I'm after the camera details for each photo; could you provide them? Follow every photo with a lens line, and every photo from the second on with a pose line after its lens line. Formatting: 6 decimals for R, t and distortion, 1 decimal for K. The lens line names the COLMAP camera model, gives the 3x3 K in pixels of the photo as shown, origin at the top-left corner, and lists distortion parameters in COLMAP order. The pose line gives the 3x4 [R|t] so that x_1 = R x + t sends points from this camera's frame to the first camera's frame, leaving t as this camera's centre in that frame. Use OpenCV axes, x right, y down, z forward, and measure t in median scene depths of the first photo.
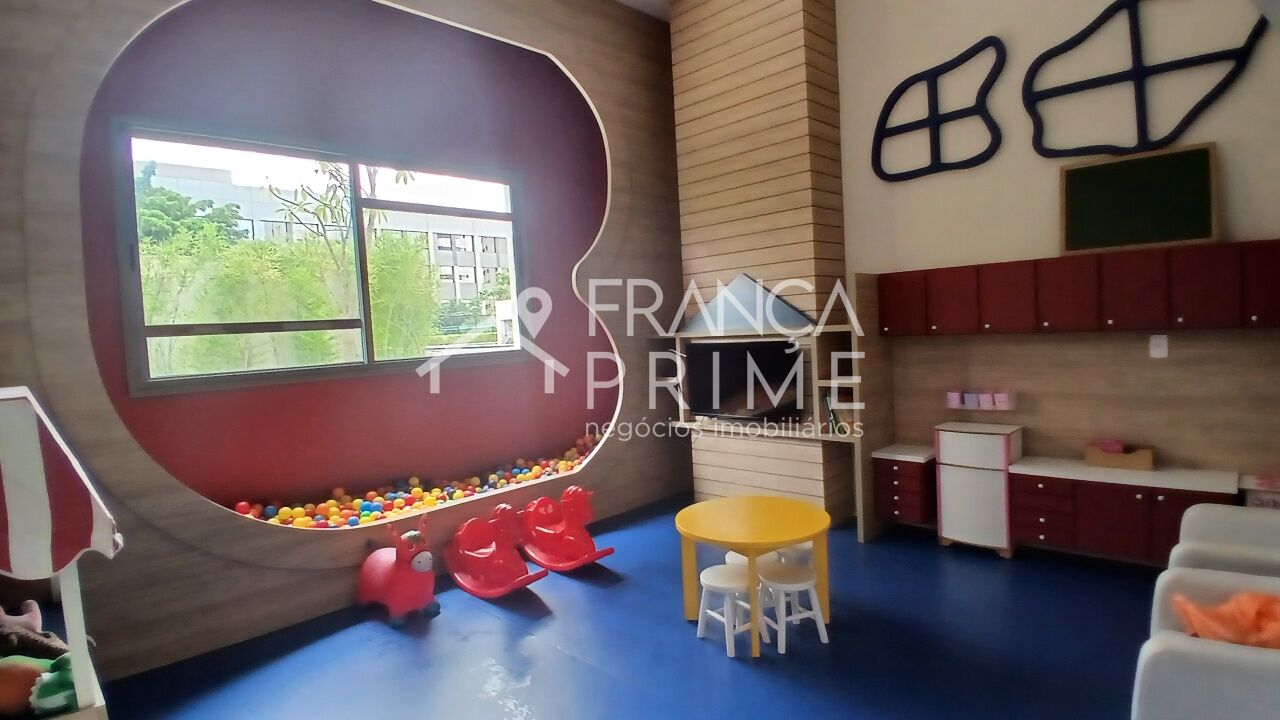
lens RADIAL K [[643.2, 0, 640.0], [0, 643.2, 360.0], [0, 0, 1]] dist [-0.022331, -0.025078]
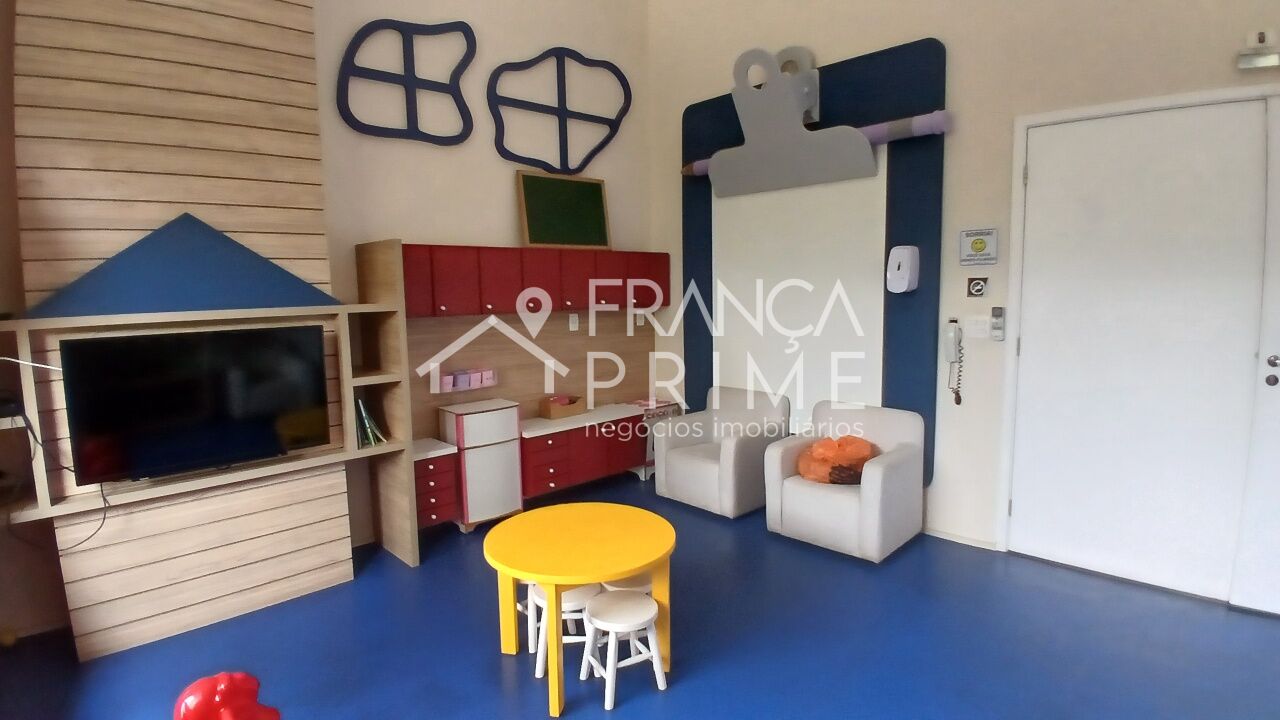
lens RADIAL K [[643.2, 0, 640.0], [0, 643.2, 360.0], [0, 0, 1]] dist [-0.022331, -0.025078]
pose [[0.024325, -0.062252, 0.997764, -0.476762], [0.072697, 0.995527, 0.060340, -0.010593], [-0.997057, 0.071067, 0.028741, 0.693377]]
